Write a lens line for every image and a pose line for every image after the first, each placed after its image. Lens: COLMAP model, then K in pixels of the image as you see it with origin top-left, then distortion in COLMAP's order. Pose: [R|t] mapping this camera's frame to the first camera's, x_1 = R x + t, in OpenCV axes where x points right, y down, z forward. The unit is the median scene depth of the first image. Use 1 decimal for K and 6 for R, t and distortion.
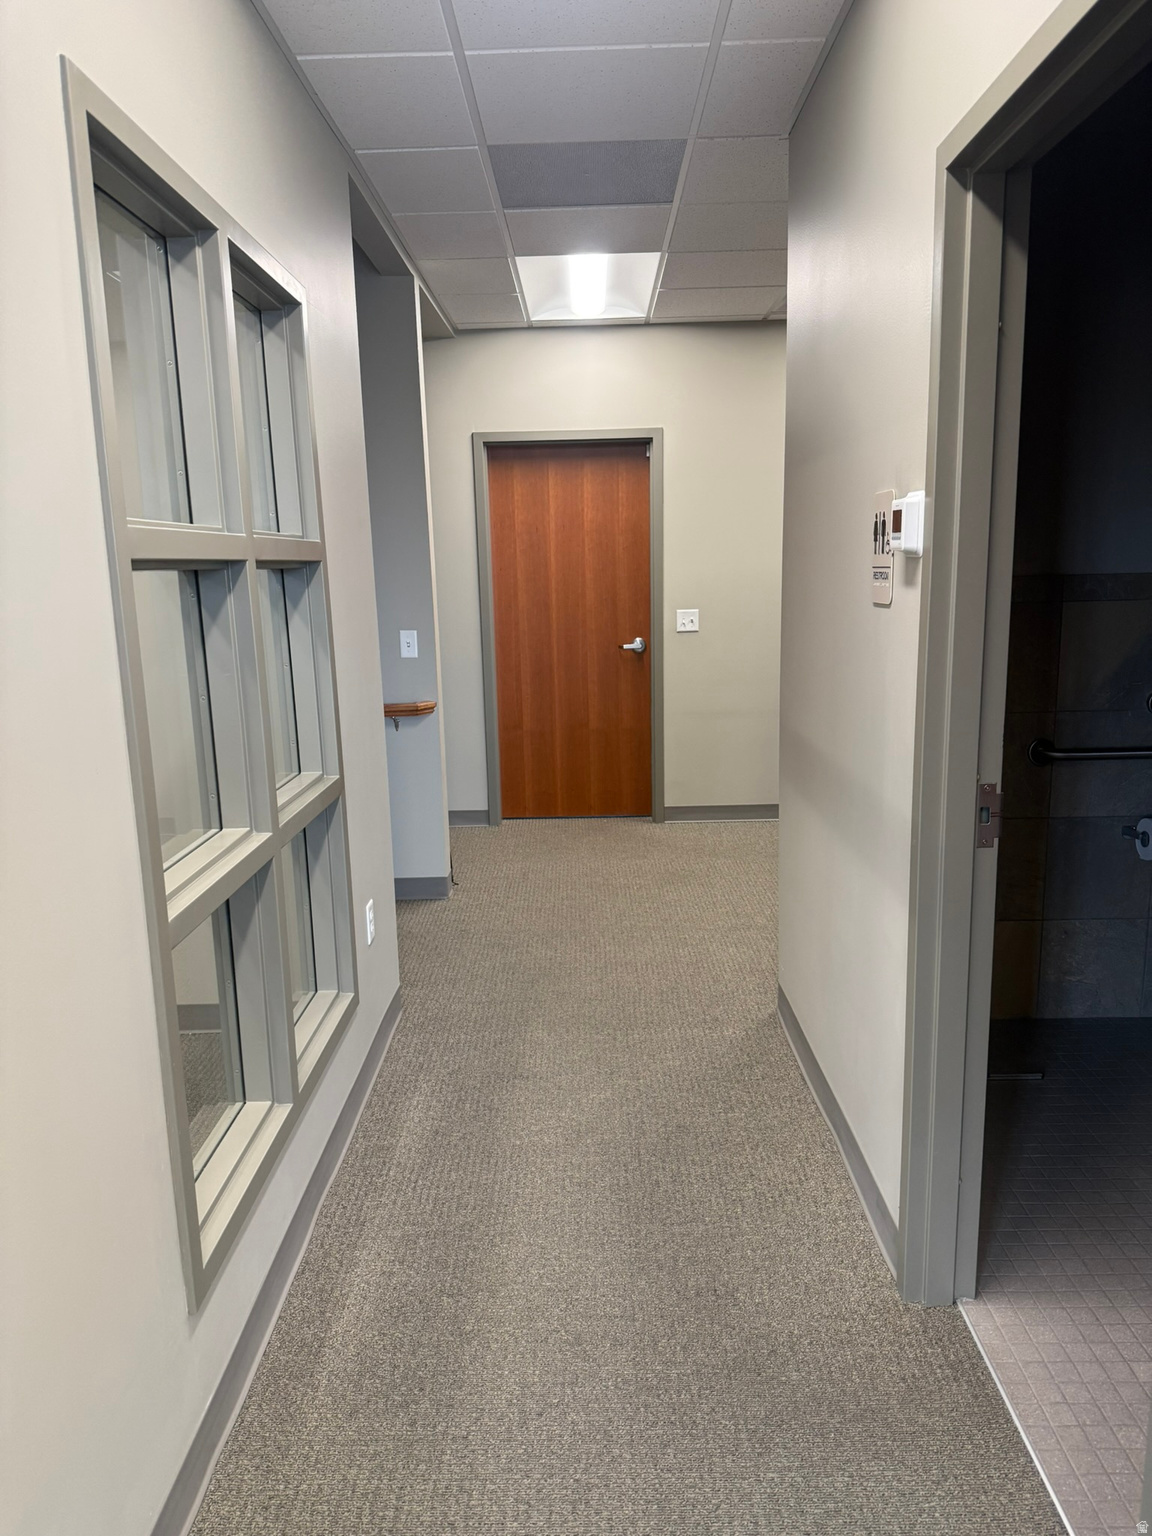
lens RADIAL K [[1079.7, 0, 576.0], [0, 1079.7, 768.0], [0, 0, 1]] dist [0.176188, -0.368787]
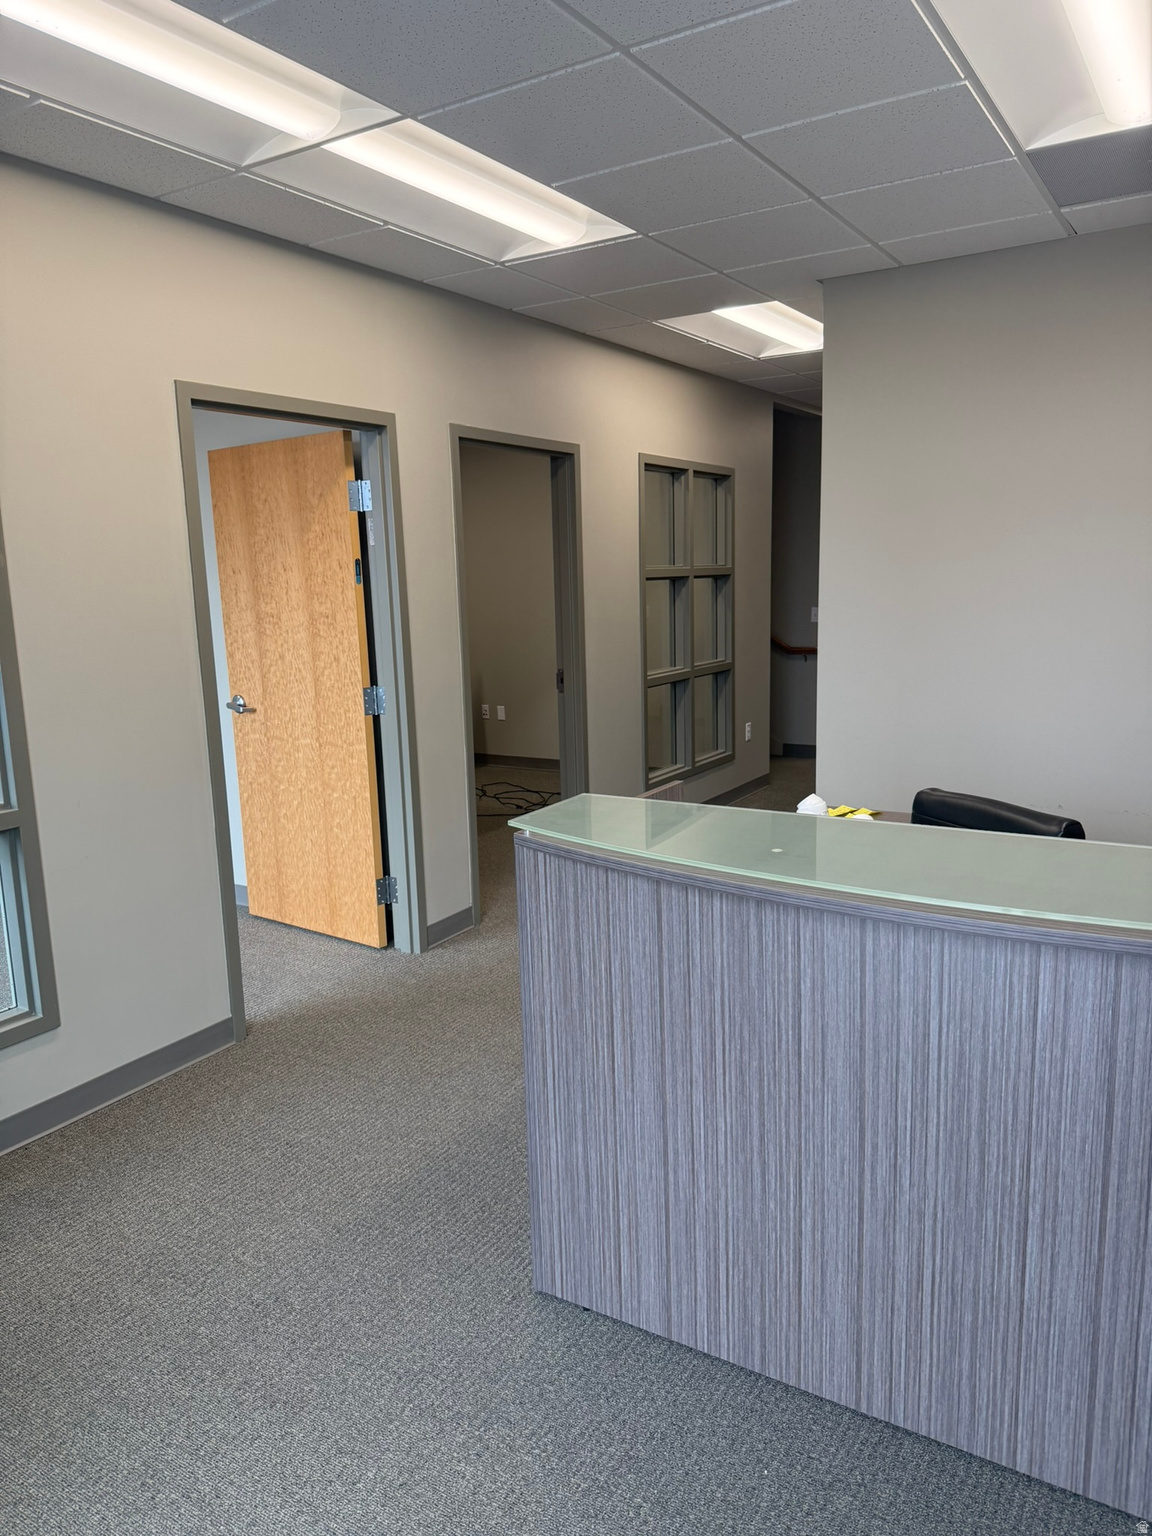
lens RADIAL K [[1079.7, 0, 576.0], [0, 1079.7, 768.0], [0, 0, 1]] dist [0.176188, -0.368787]
pose [[0.862825, 0.085865, -0.498156, 0.937327], [-0.085736, 0.996048, 0.023186, 0.286263], [0.498179, 0.022704, 0.866777, -1.688527]]
